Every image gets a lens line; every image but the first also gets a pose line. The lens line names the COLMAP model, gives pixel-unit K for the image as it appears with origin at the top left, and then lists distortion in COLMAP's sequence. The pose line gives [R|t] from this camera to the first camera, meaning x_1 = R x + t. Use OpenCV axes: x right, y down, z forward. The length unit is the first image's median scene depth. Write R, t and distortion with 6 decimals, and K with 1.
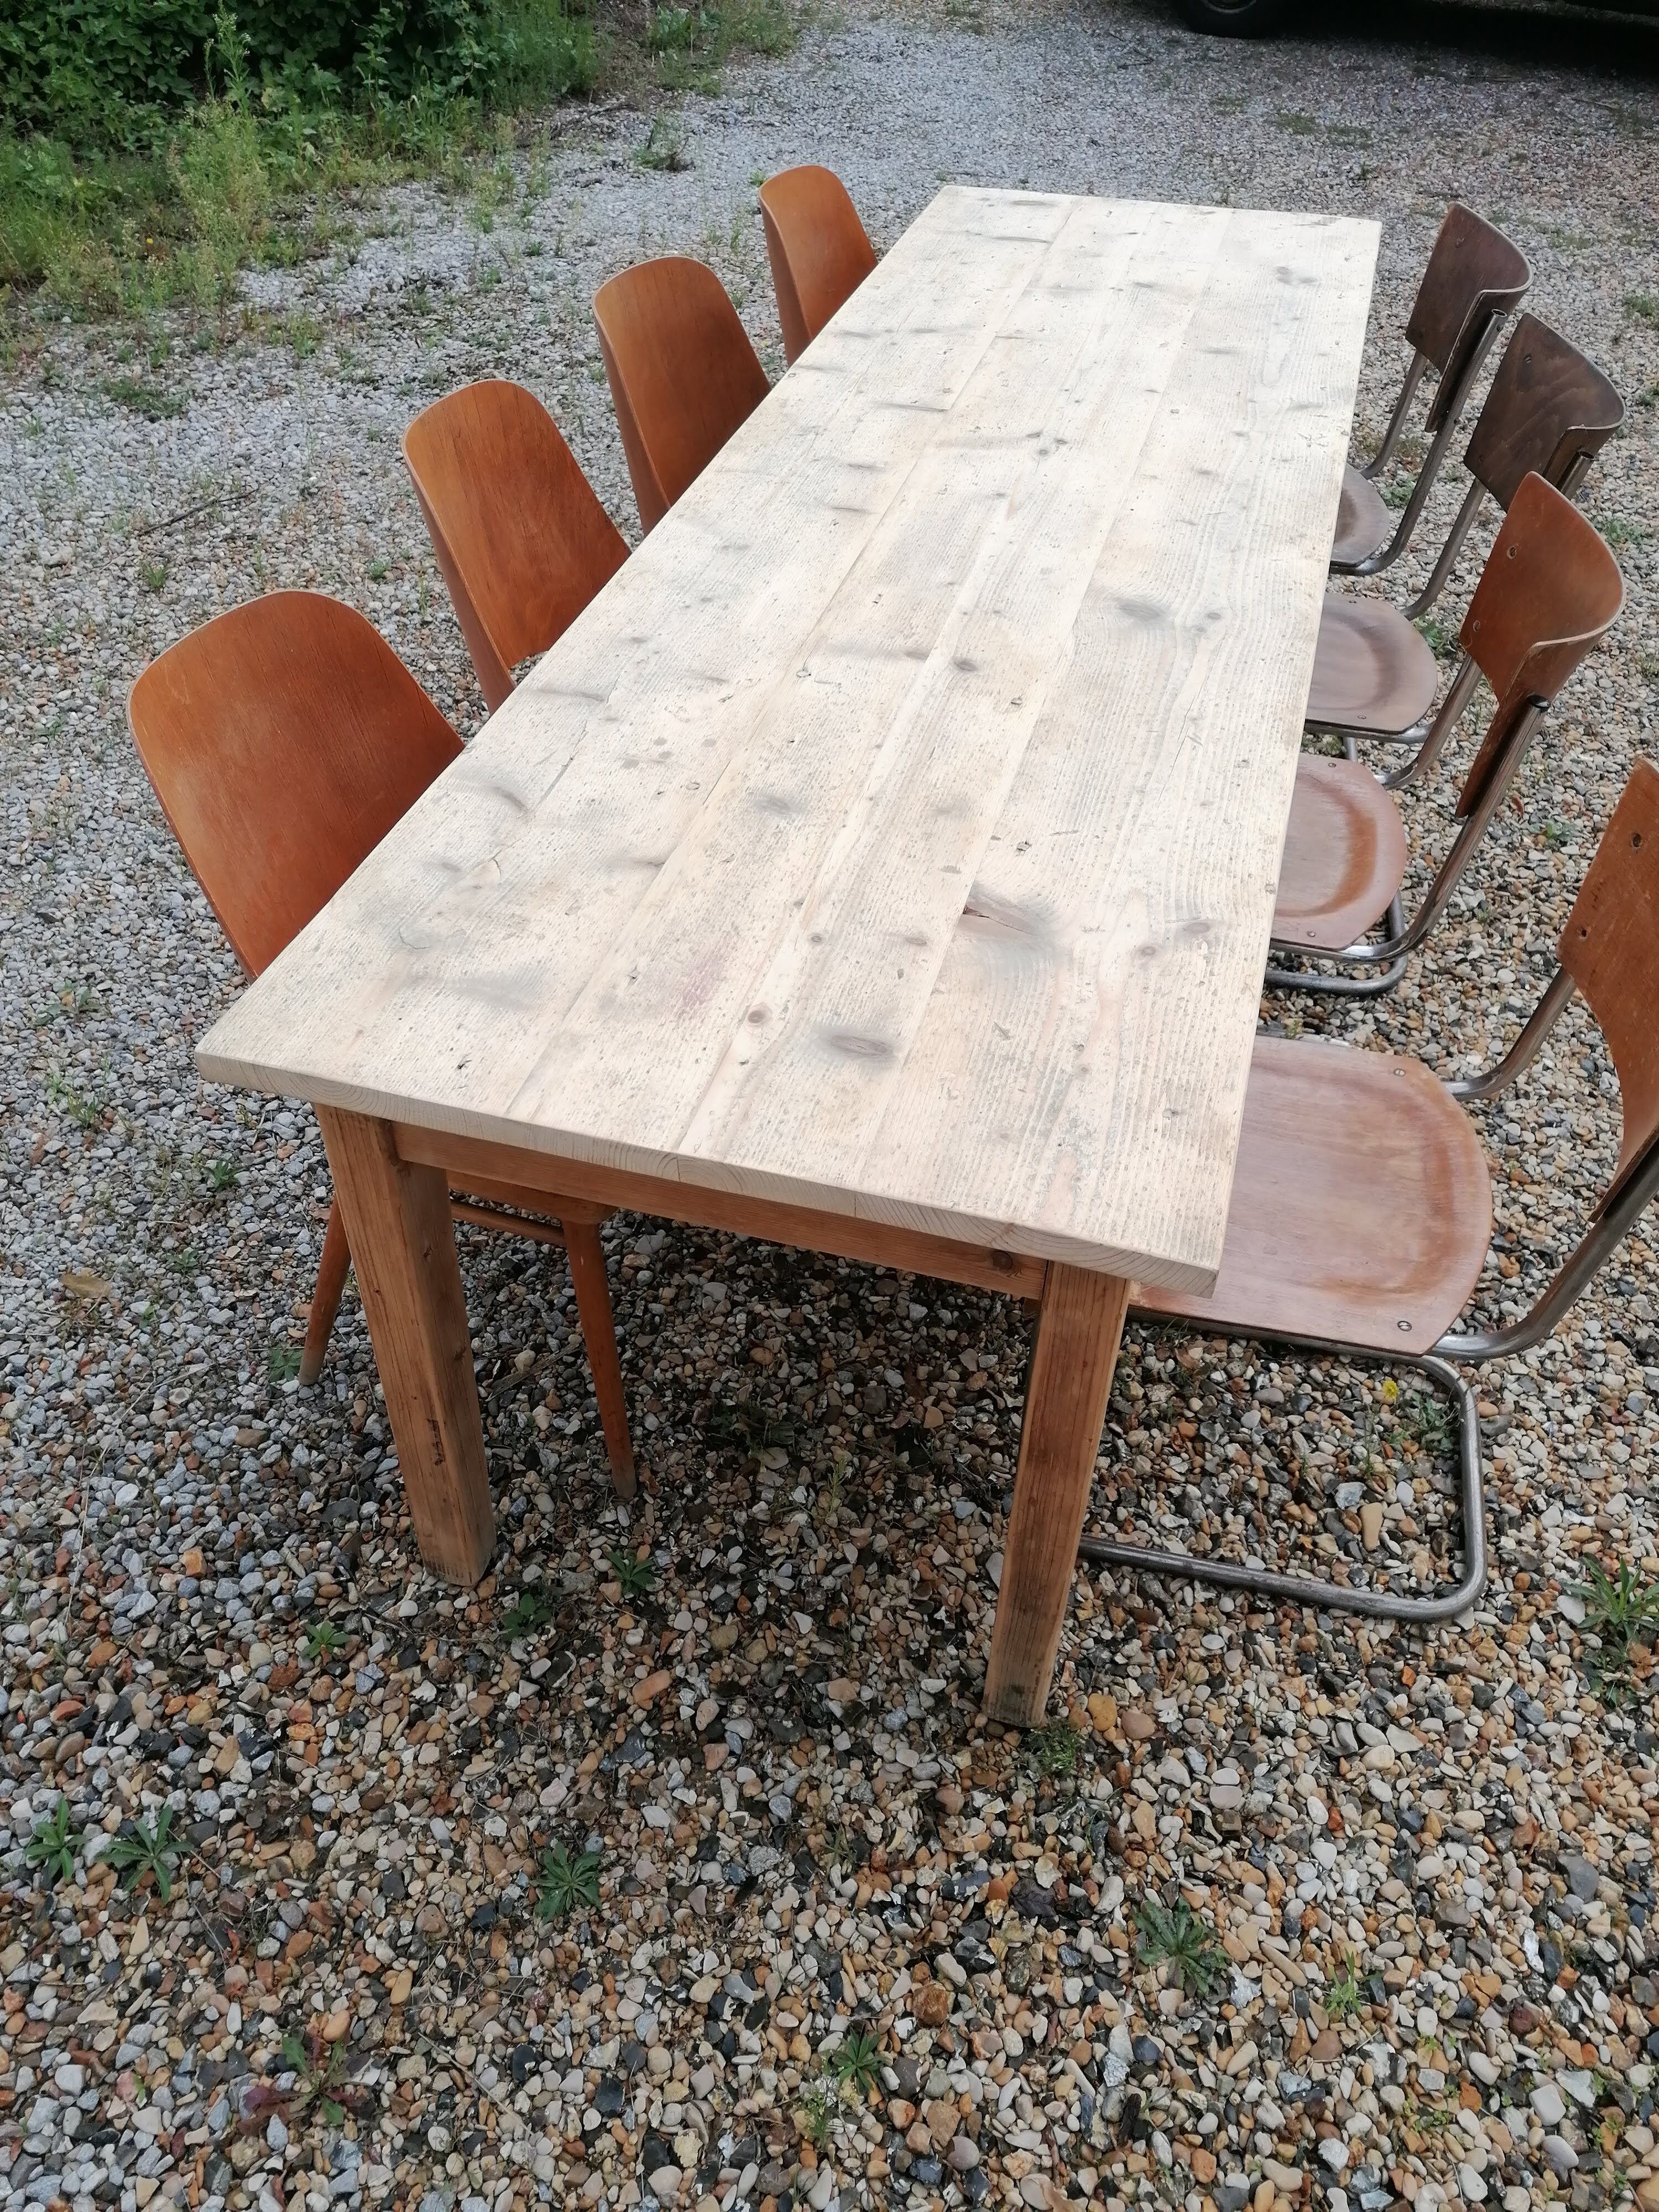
lens RADIAL K [[1667.4, 0, 830.3], [0, 1667.4, 1068.0], [0, 0, 1]] dist [0.110808, -0.148492]
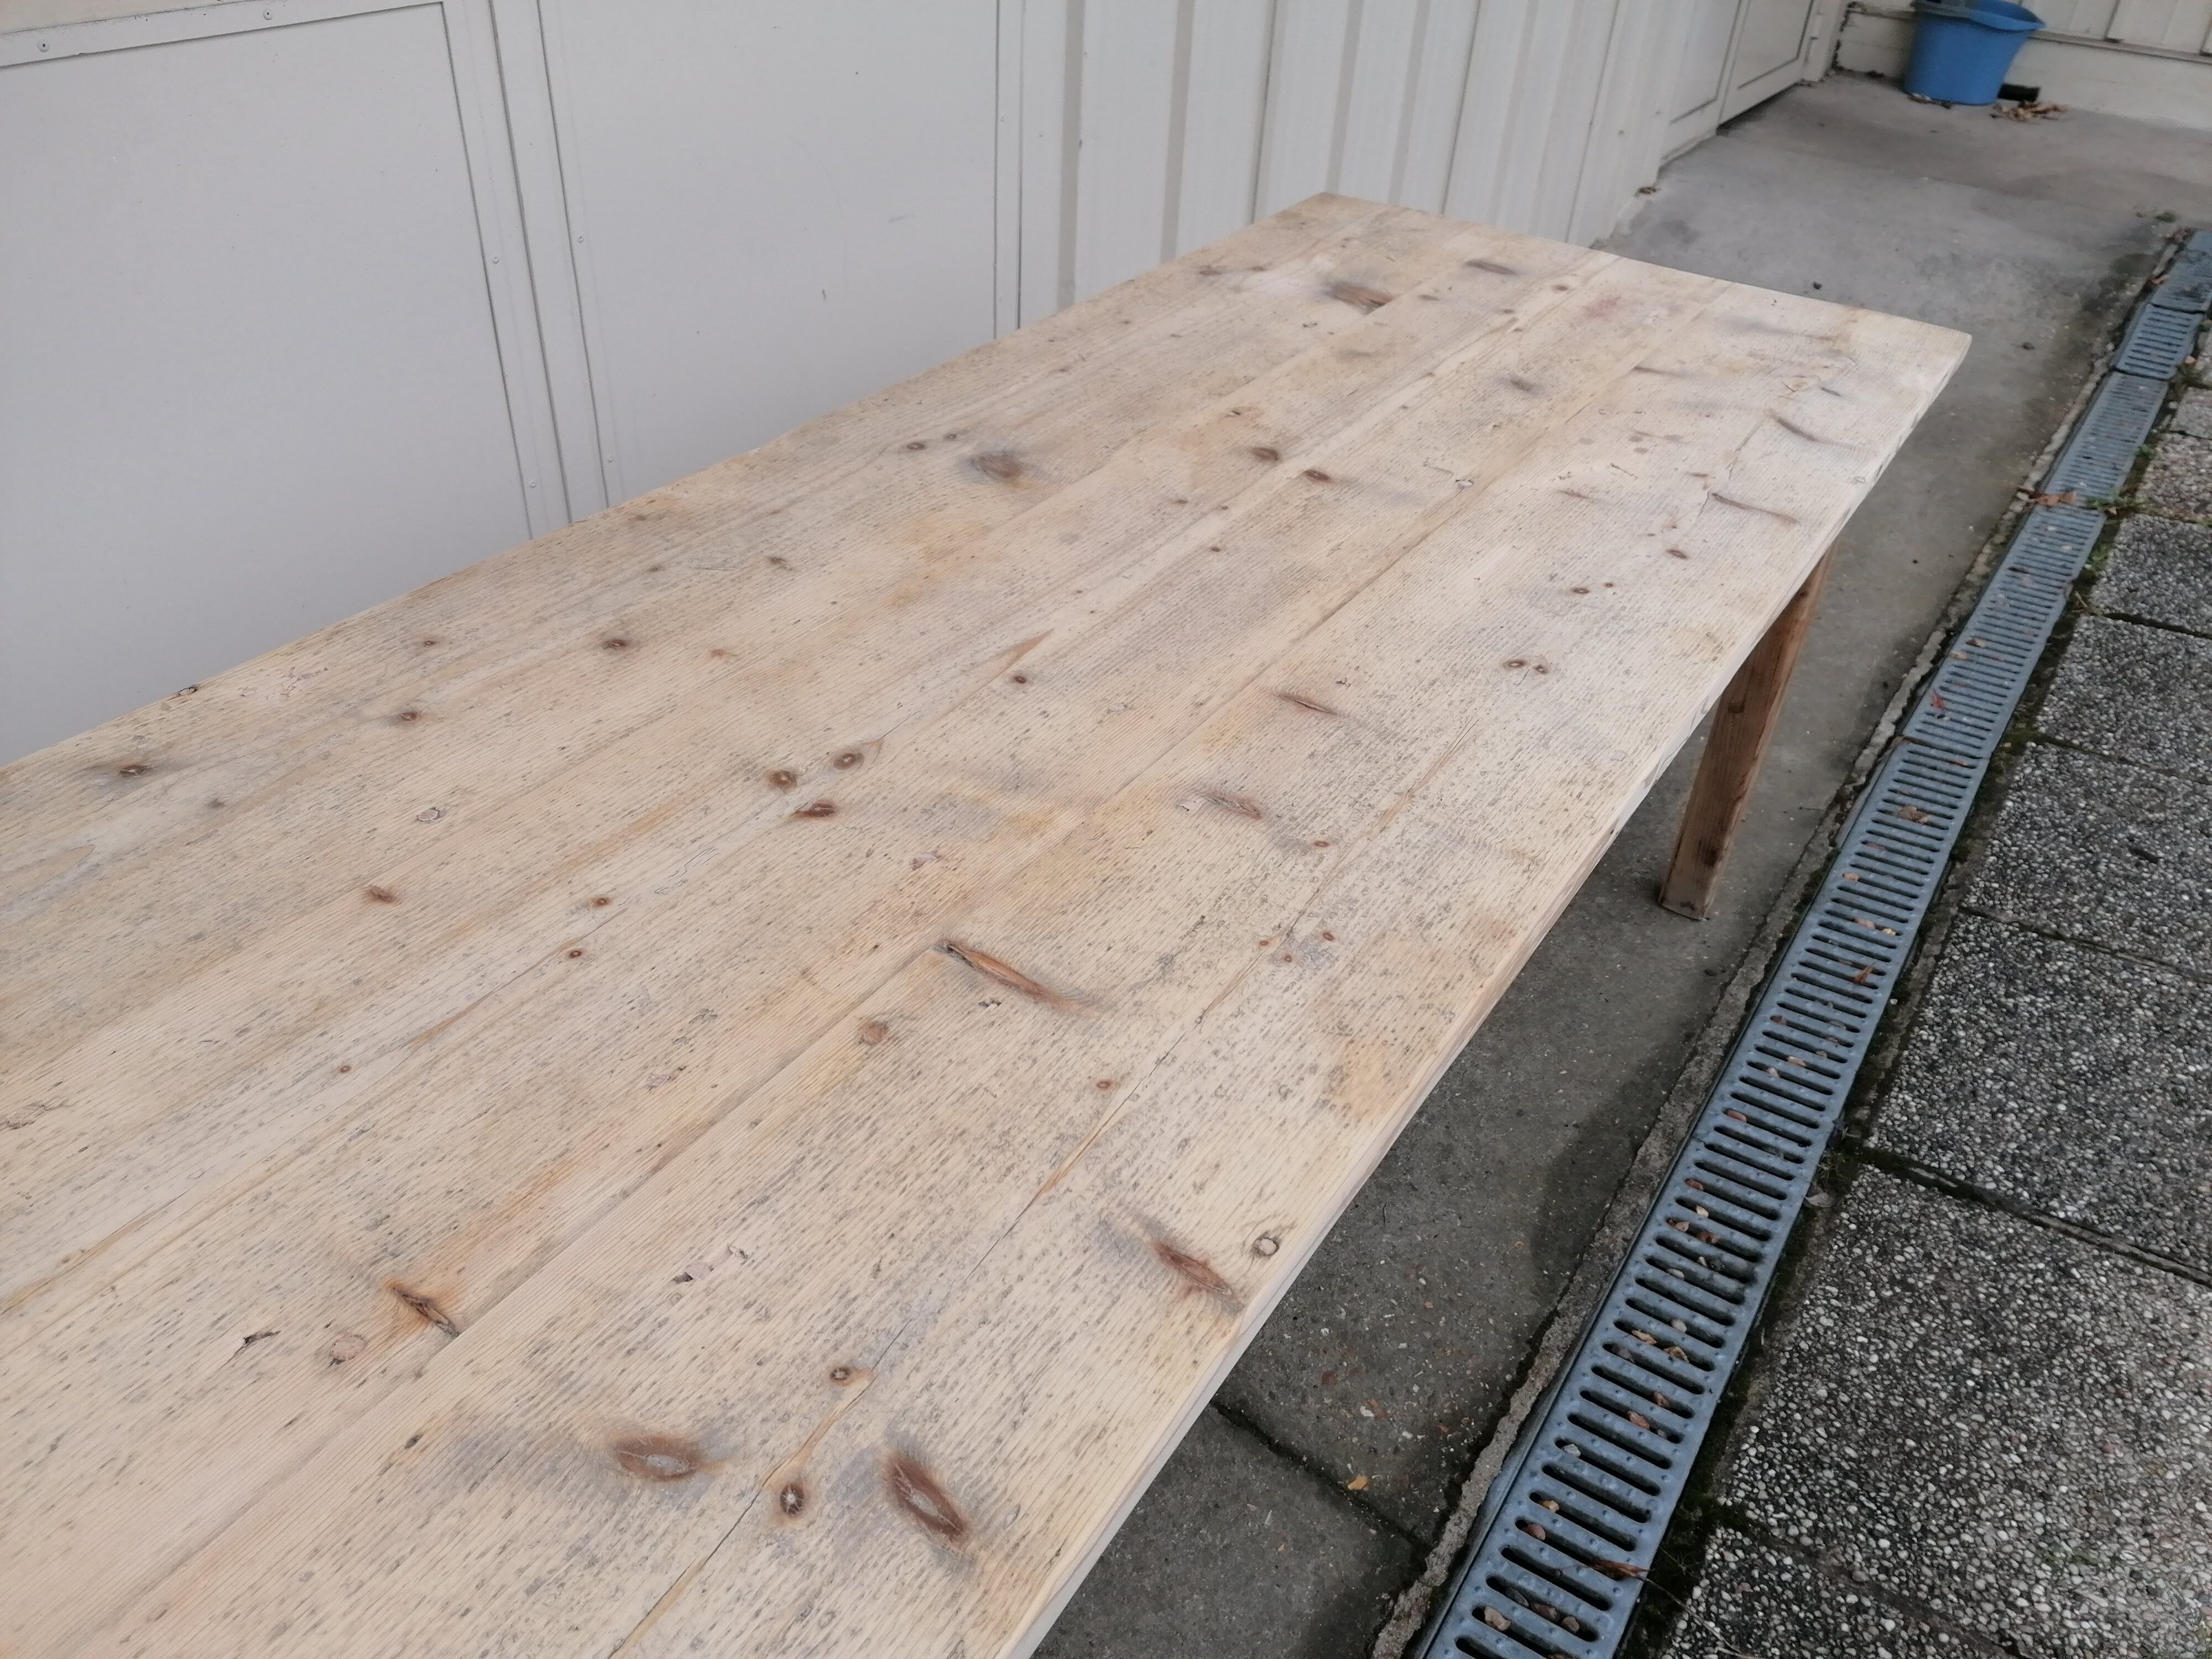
lens RADIAL K [[1667.4, 0, 1103.5], [0, 1667.4, 818.4], [0, 0, 1]] dist [0.110808, -0.148492]
pose [[-0.951388, -0.231812, 0.202789, -0.051861], [0.143605, 0.248595, 0.957903, -0.992234], [-0.272466, 0.940459, -0.203221, 1.352187]]
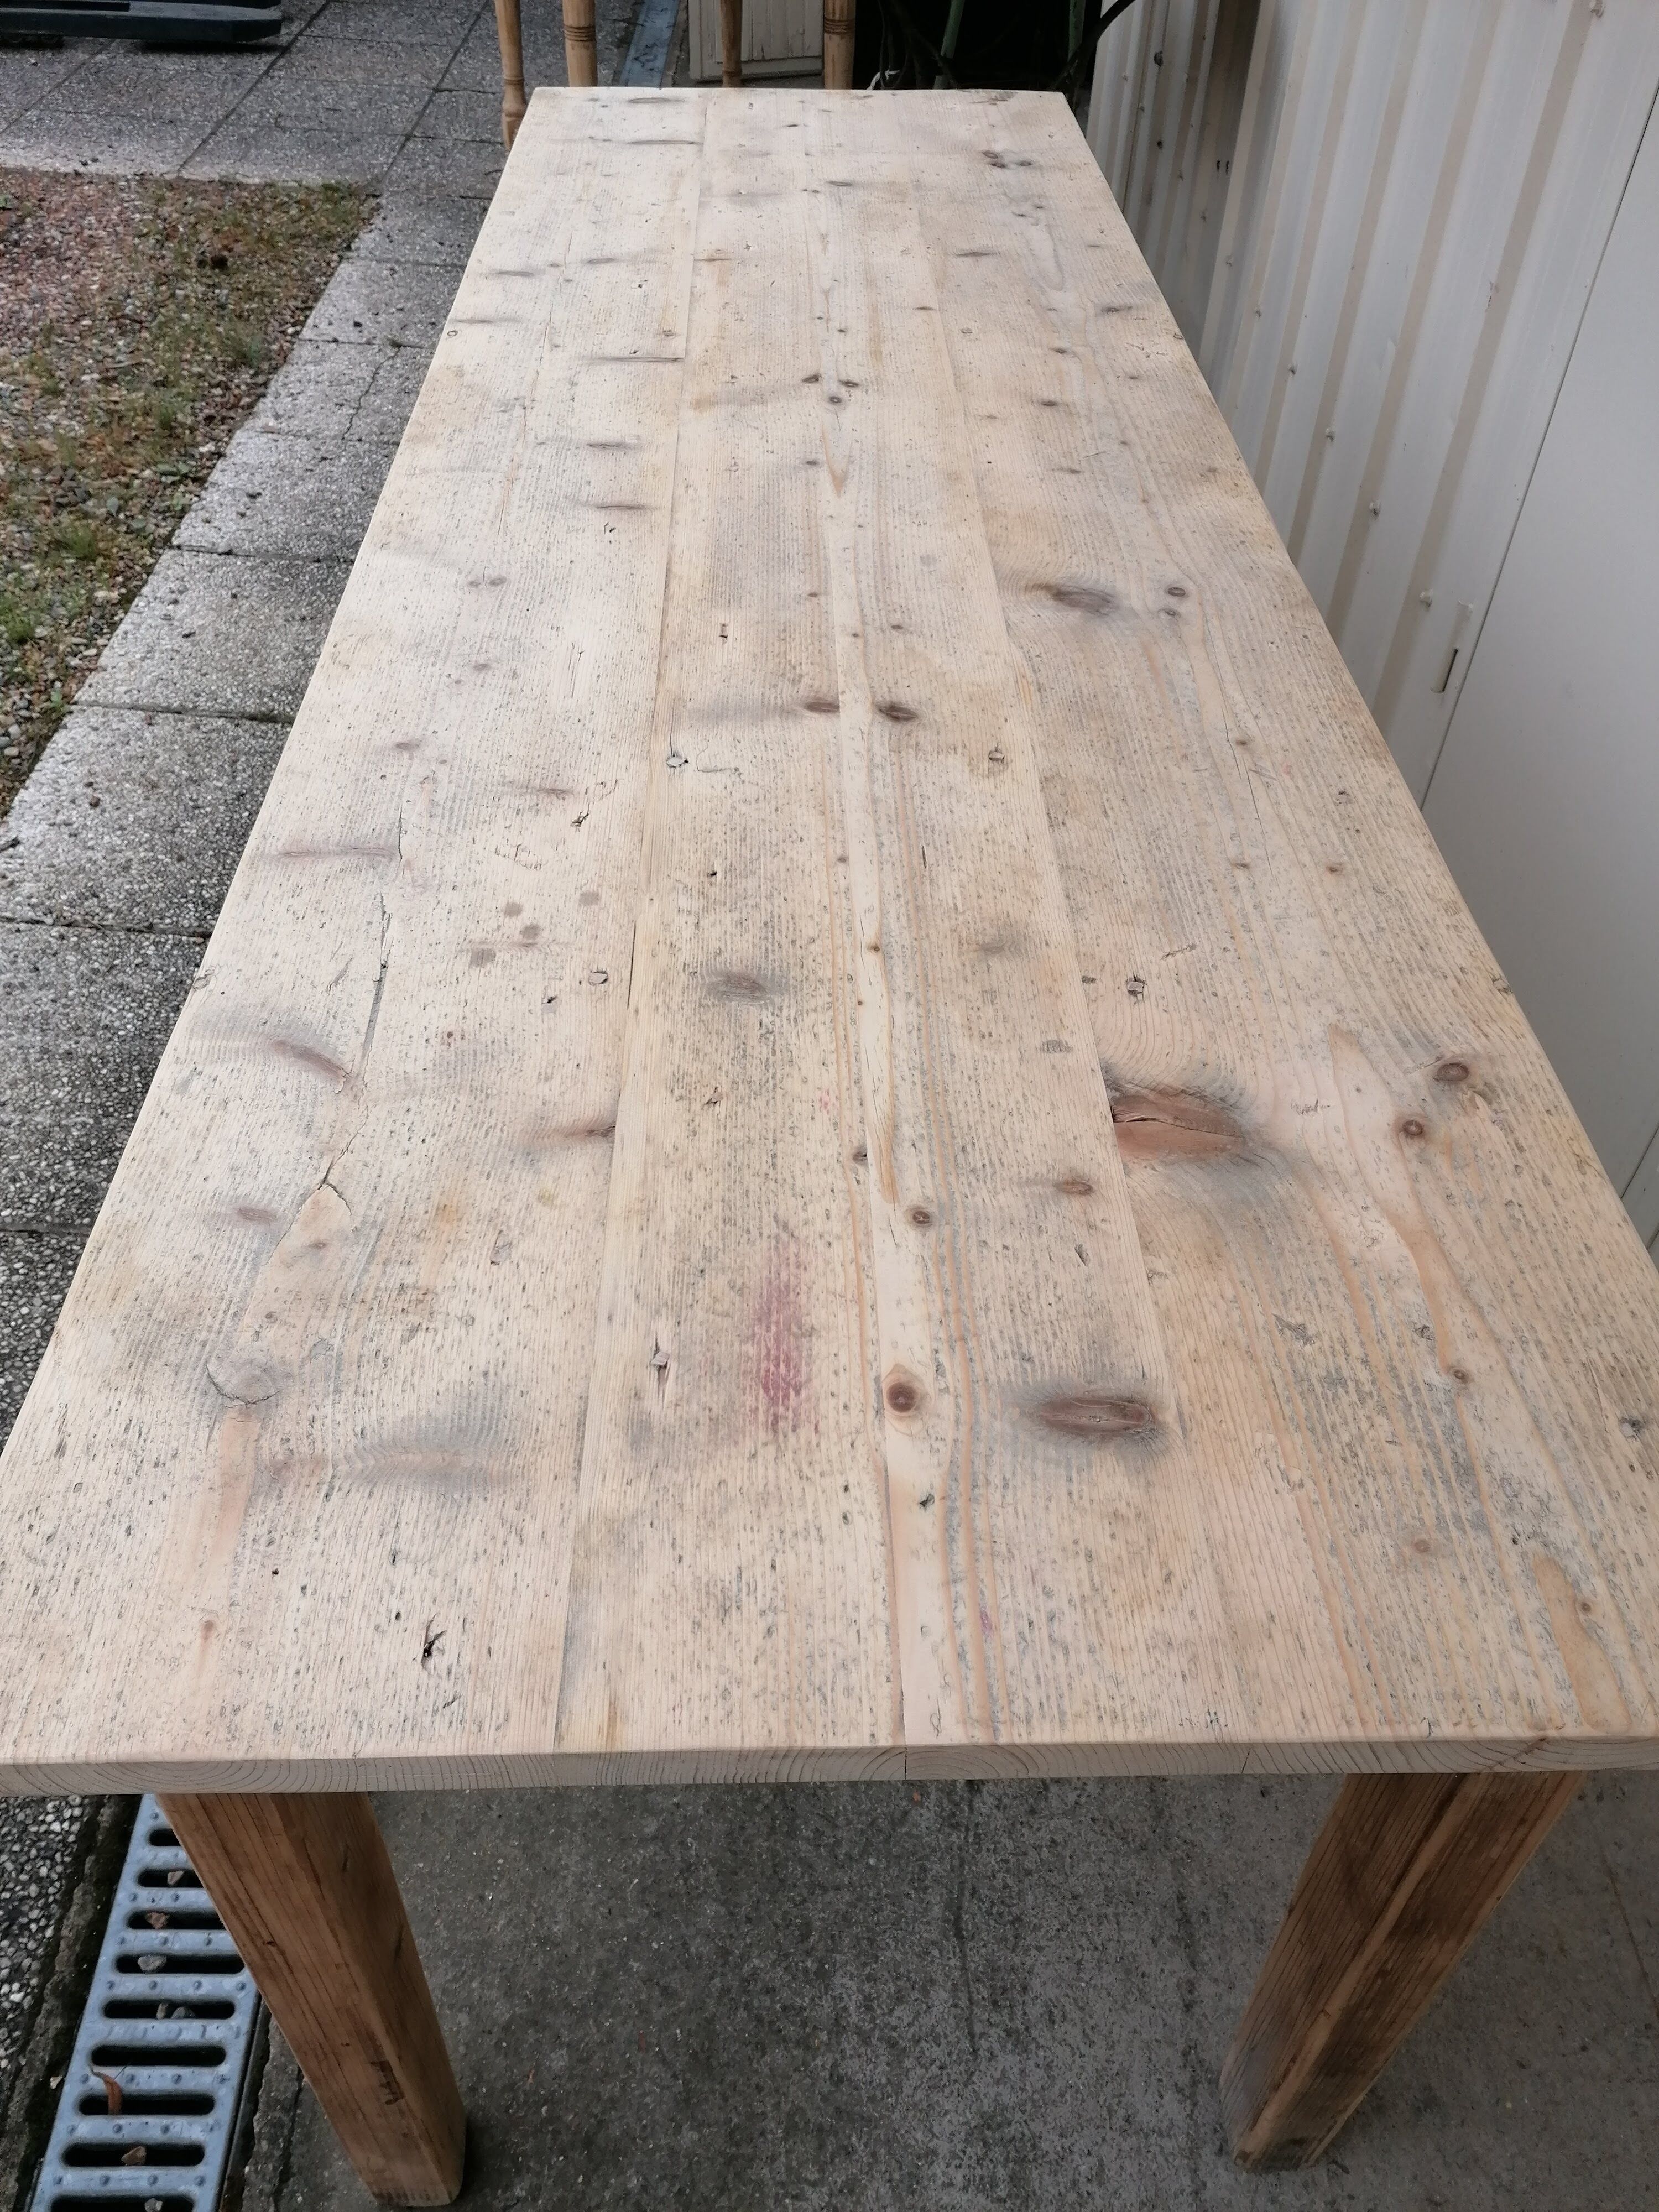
lens RADIAL K [[1648.9, 0, 821.9], [0, 1648.9, 1106.0], [0, 0, 1]] dist [0.100399, -0.117448]
pose [[0.954390, -0.202227, 0.219647, -0.132522], [0.193346, 0.979205, 0.061440, -0.128013], [-0.227504, -0.016170, 0.973643, 0.335382]]
